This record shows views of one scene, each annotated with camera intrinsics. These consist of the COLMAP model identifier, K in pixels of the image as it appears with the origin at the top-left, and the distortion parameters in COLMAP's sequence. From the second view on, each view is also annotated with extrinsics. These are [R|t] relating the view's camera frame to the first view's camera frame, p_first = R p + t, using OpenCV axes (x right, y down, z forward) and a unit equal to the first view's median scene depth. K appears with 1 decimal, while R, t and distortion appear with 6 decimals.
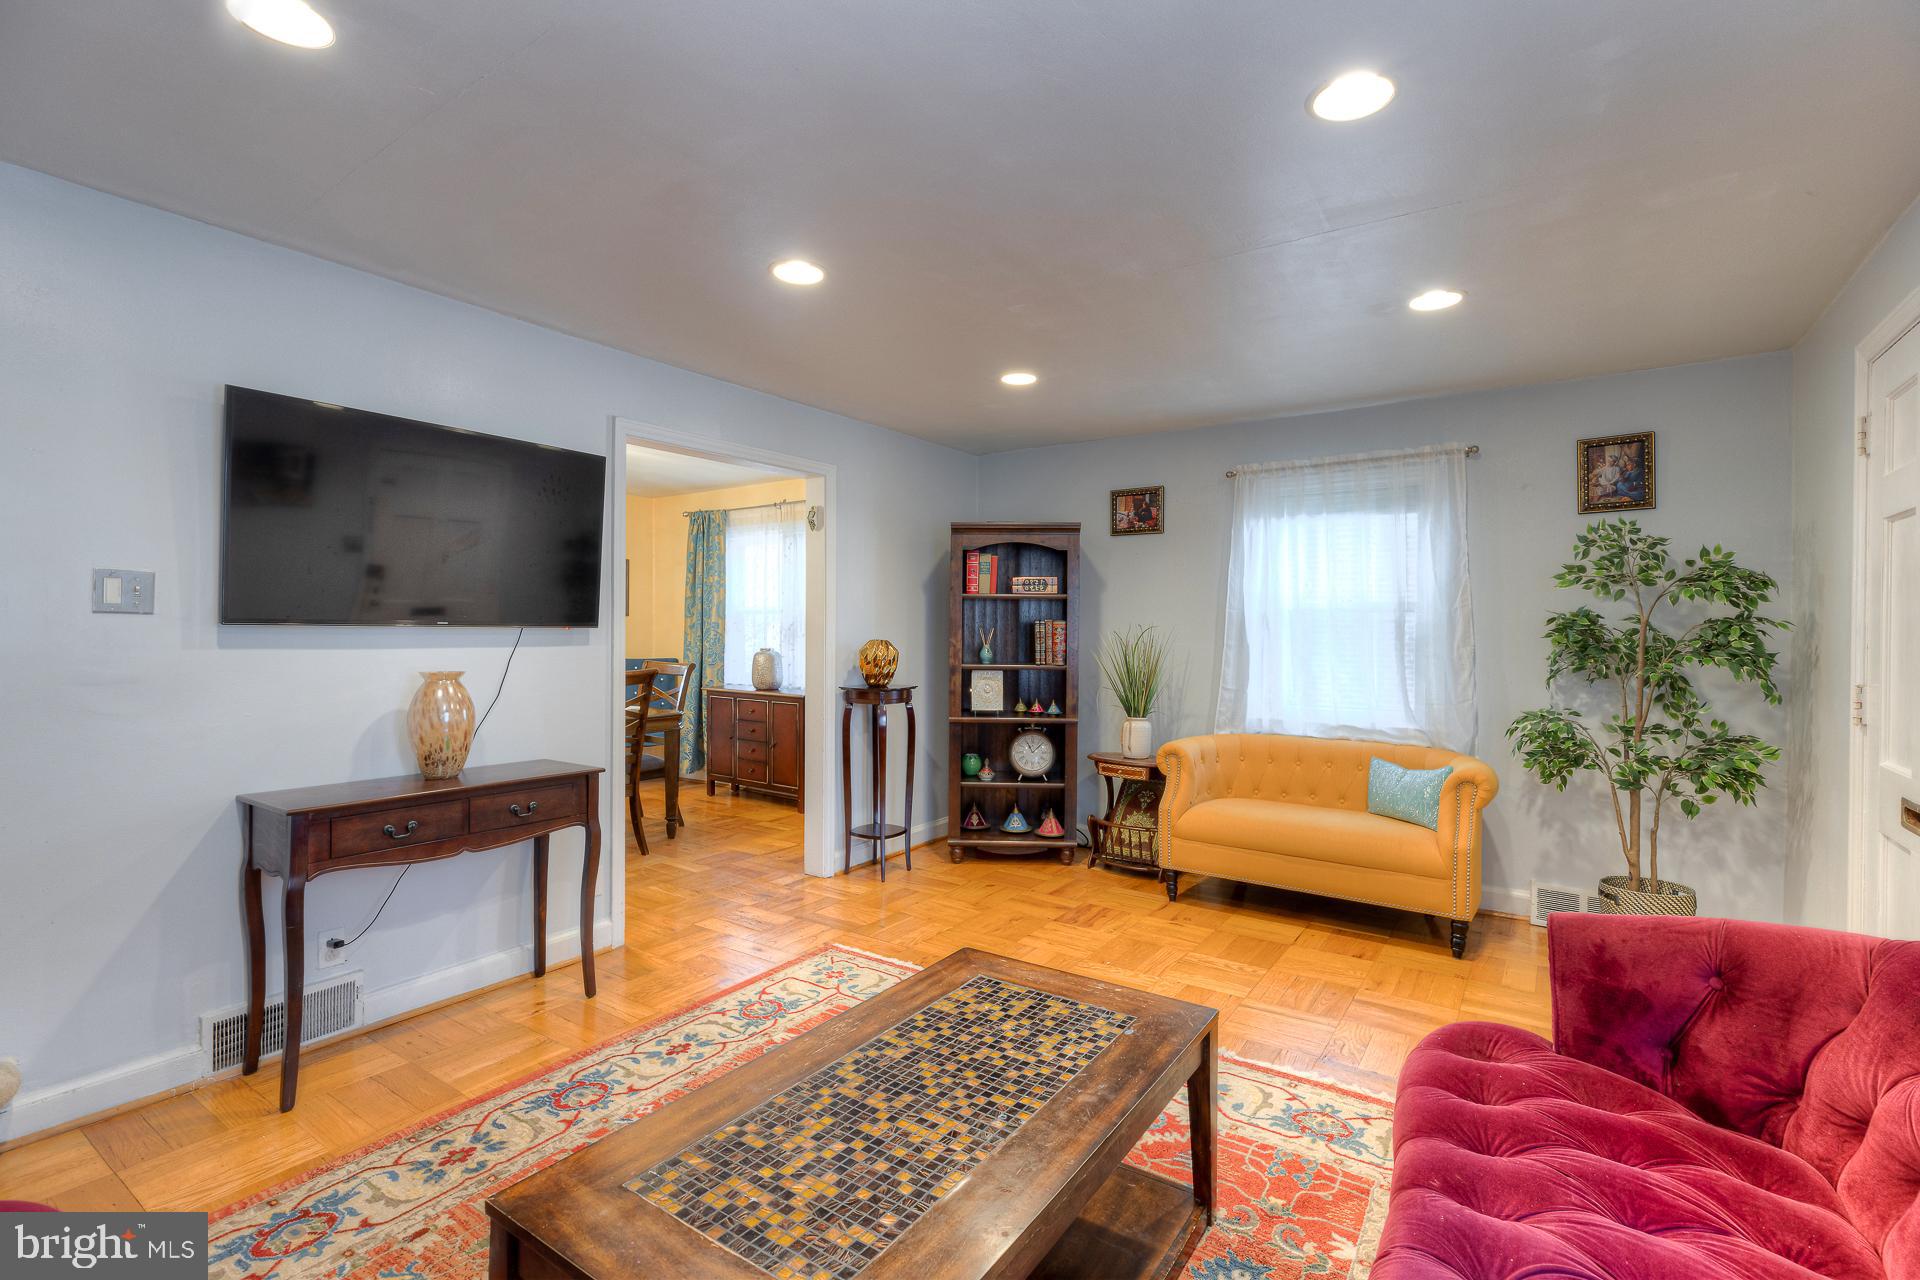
lens RADIAL K [[865.1, 0, 960.3], [0, 865.1, 619.8], [0, 0, 1]] dist [0.004534, -0.000101]
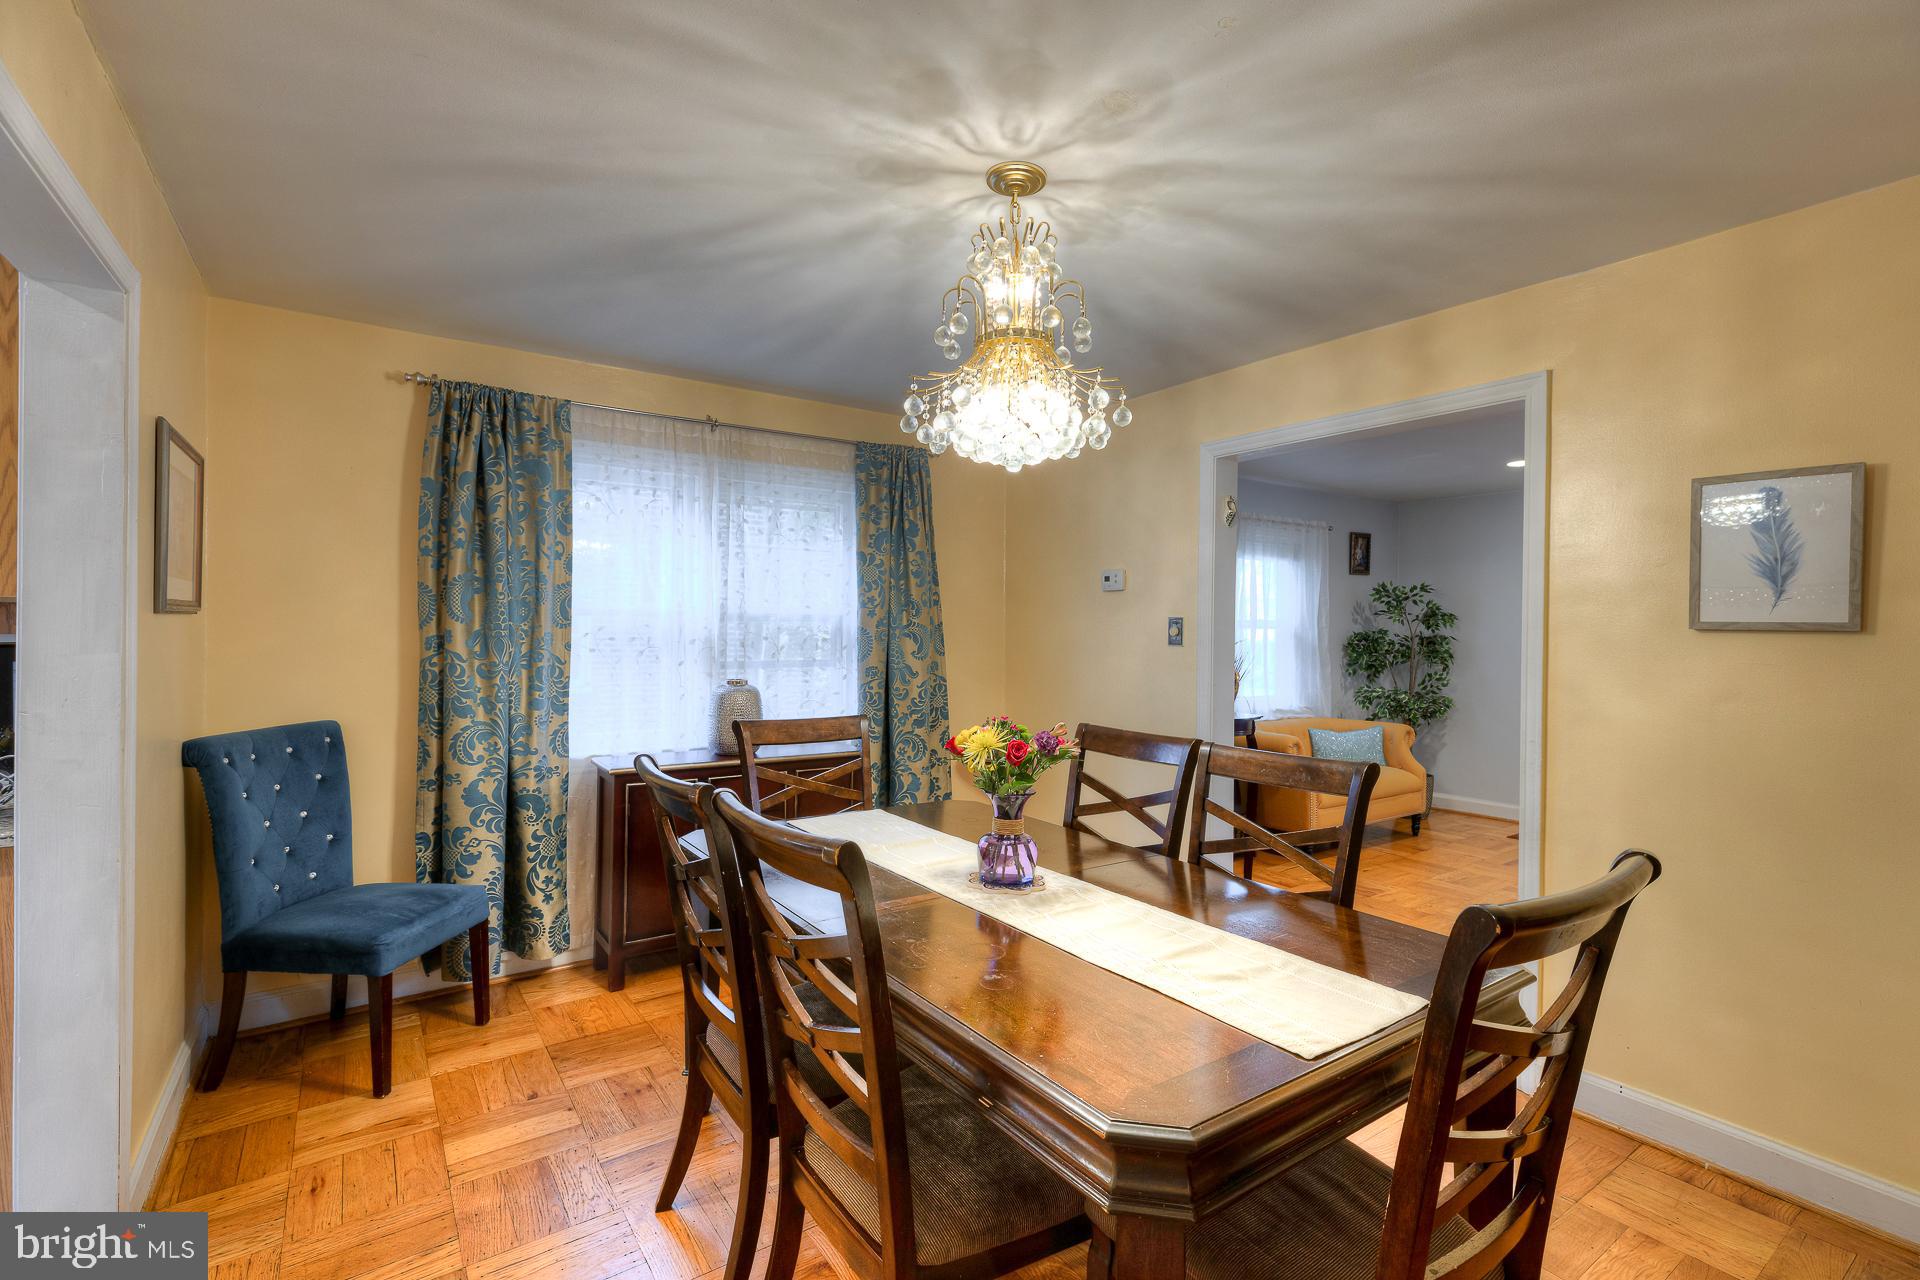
lens RADIAL K [[865.1, 0, 960.3], [0, 865.1, 619.8], [0, 0, 1]] dist [0.004534, -0.000101]
pose [[0.343775, 0.005860, 0.939034, -1.218730], [-0.019740, 0.999805, 0.000988, -0.016740], [-0.938844, -0.018876, 0.343824, 1.159339]]
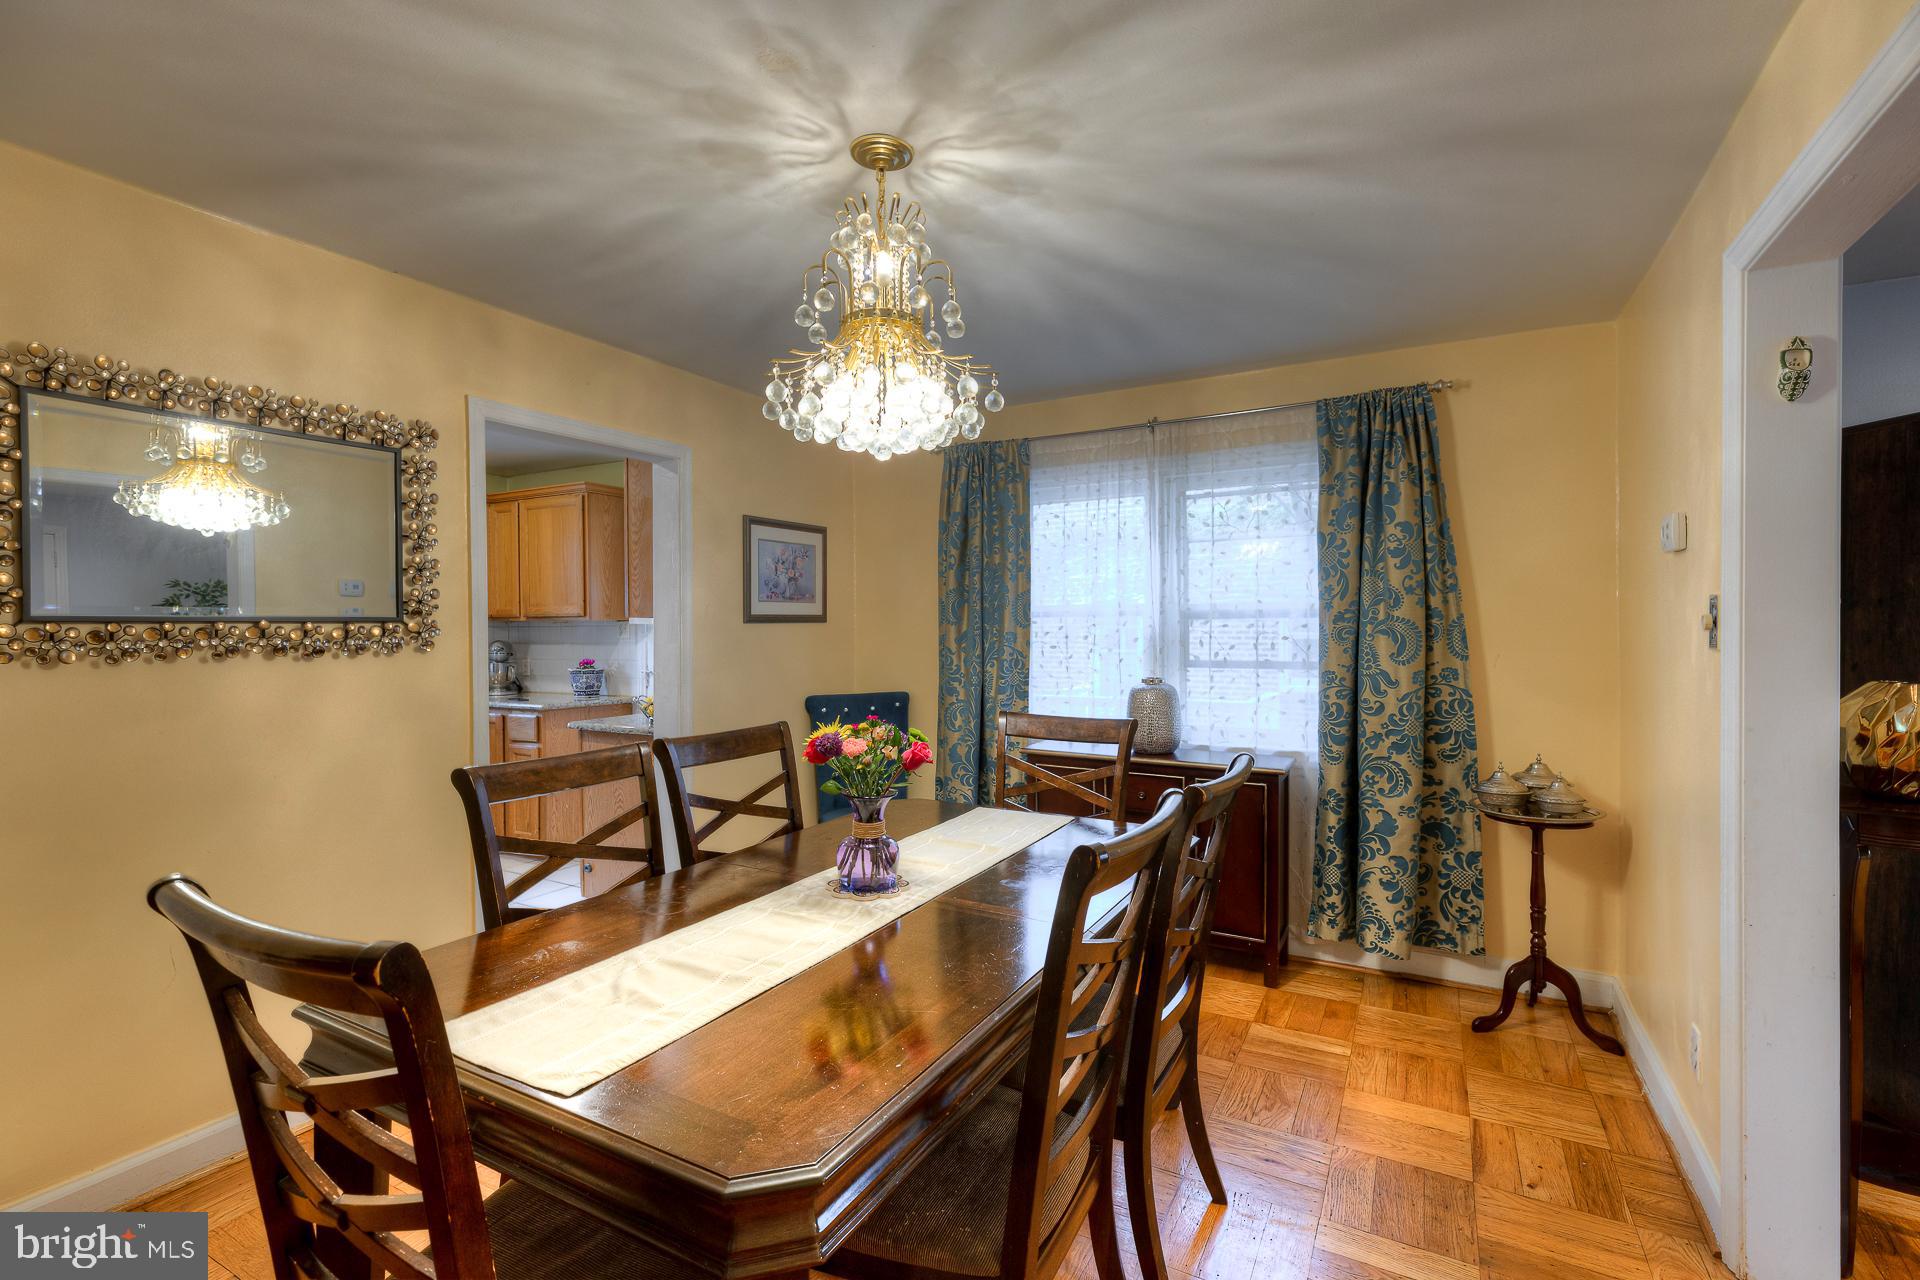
lens RADIAL K [[853.4, 0, 965.2], [0, 853.4, 620.1], [0, 0, 1]] dist [0.004749, 0.000236]
pose [[0.994720, -0.011532, 0.101972, -0.694371], [0.010947, 0.999920, 0.006292, -0.016715], [-0.102036, -0.005143, 0.994767, 0.797145]]
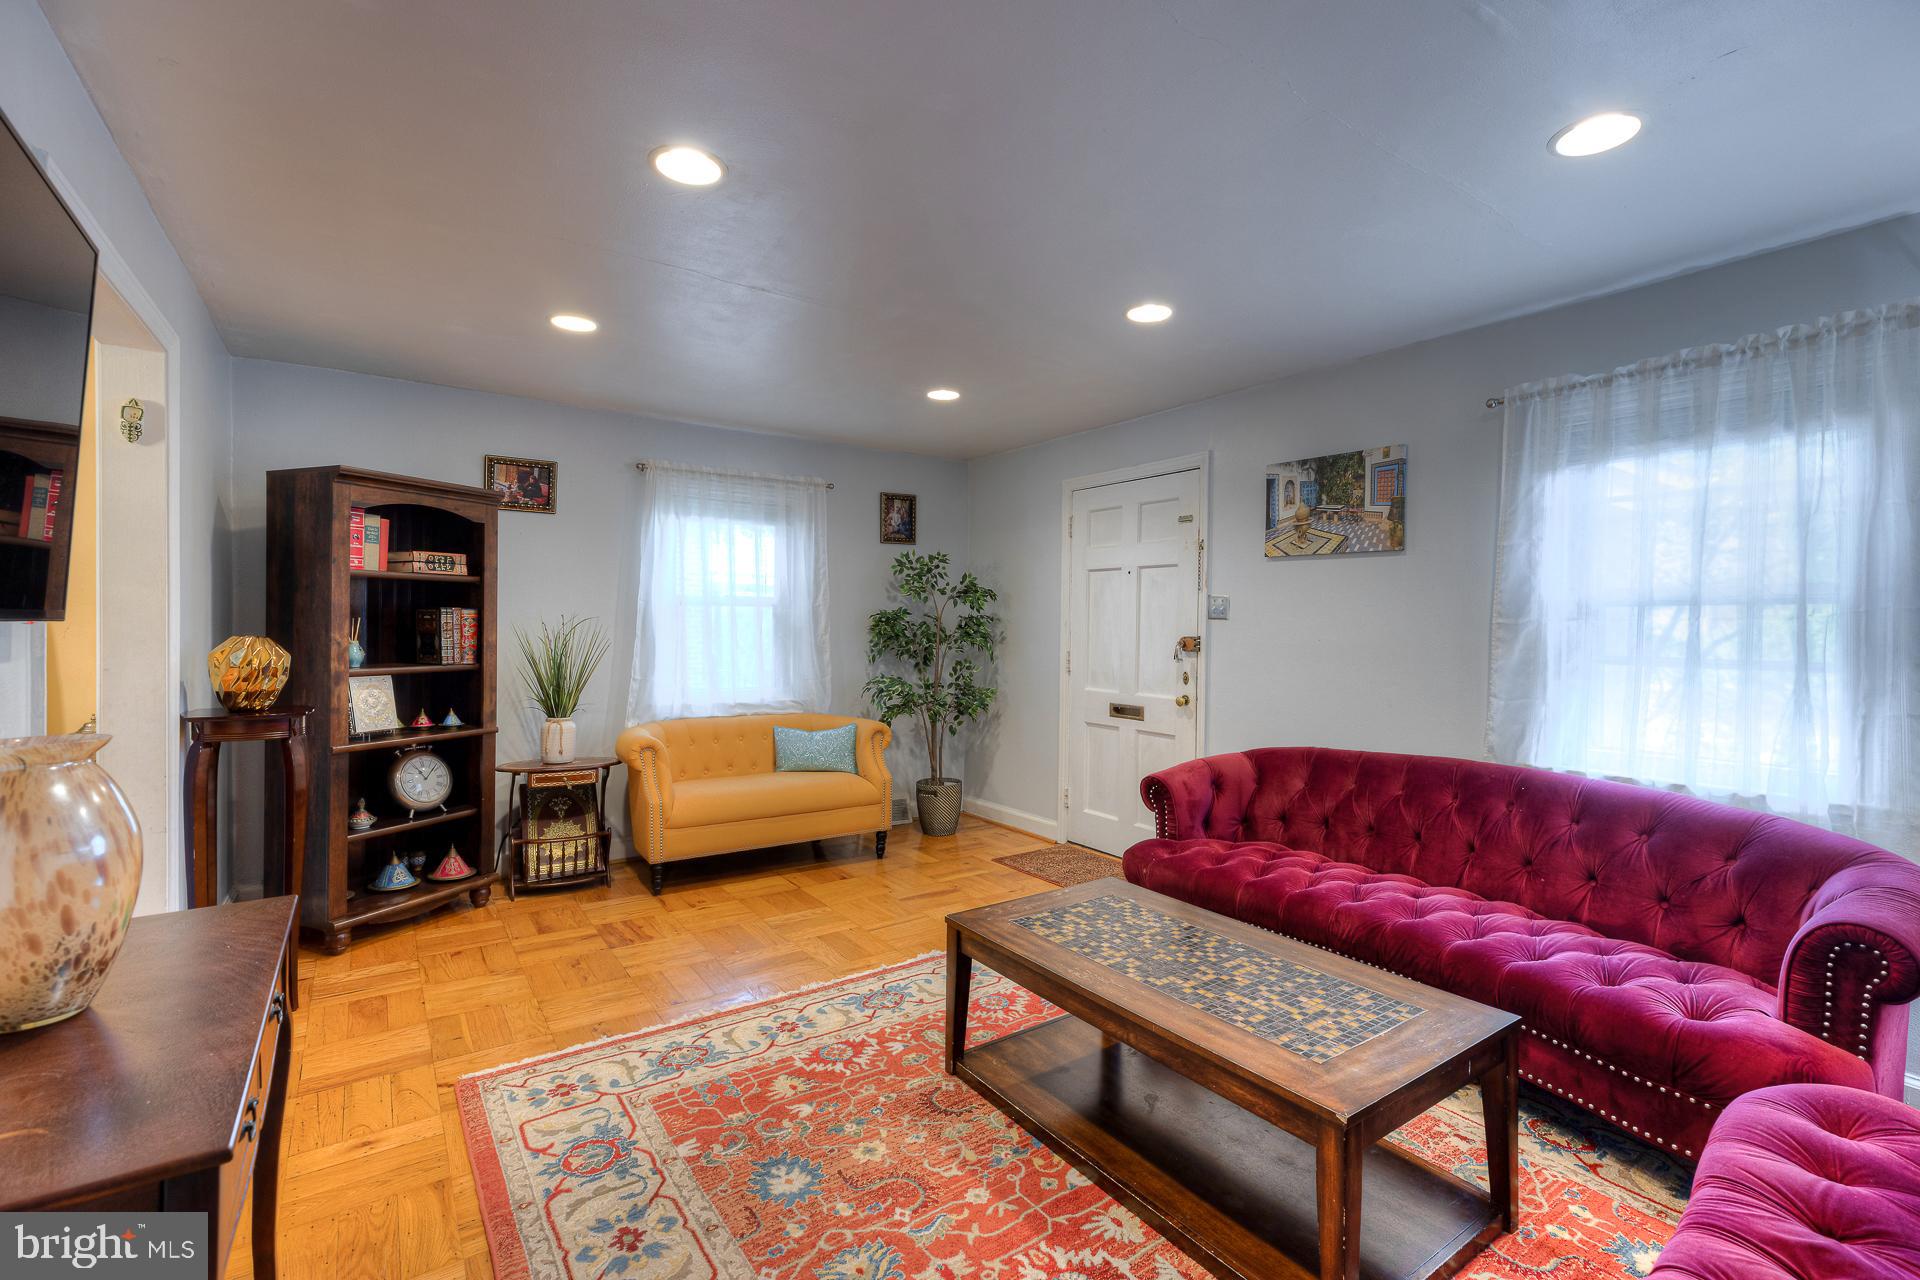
lens RADIAL K [[865.1, 0, 960.3], [0, 865.1, 619.8], [0, 0, 1]] dist [0.004534, -0.000101]
pose [[0.347921, 0.001169, 0.937523, -0.622956], [-0.018252, 0.999818, 0.005527, -0.002418], [-0.937346, -0.019035, 0.347879, 0.371382]]
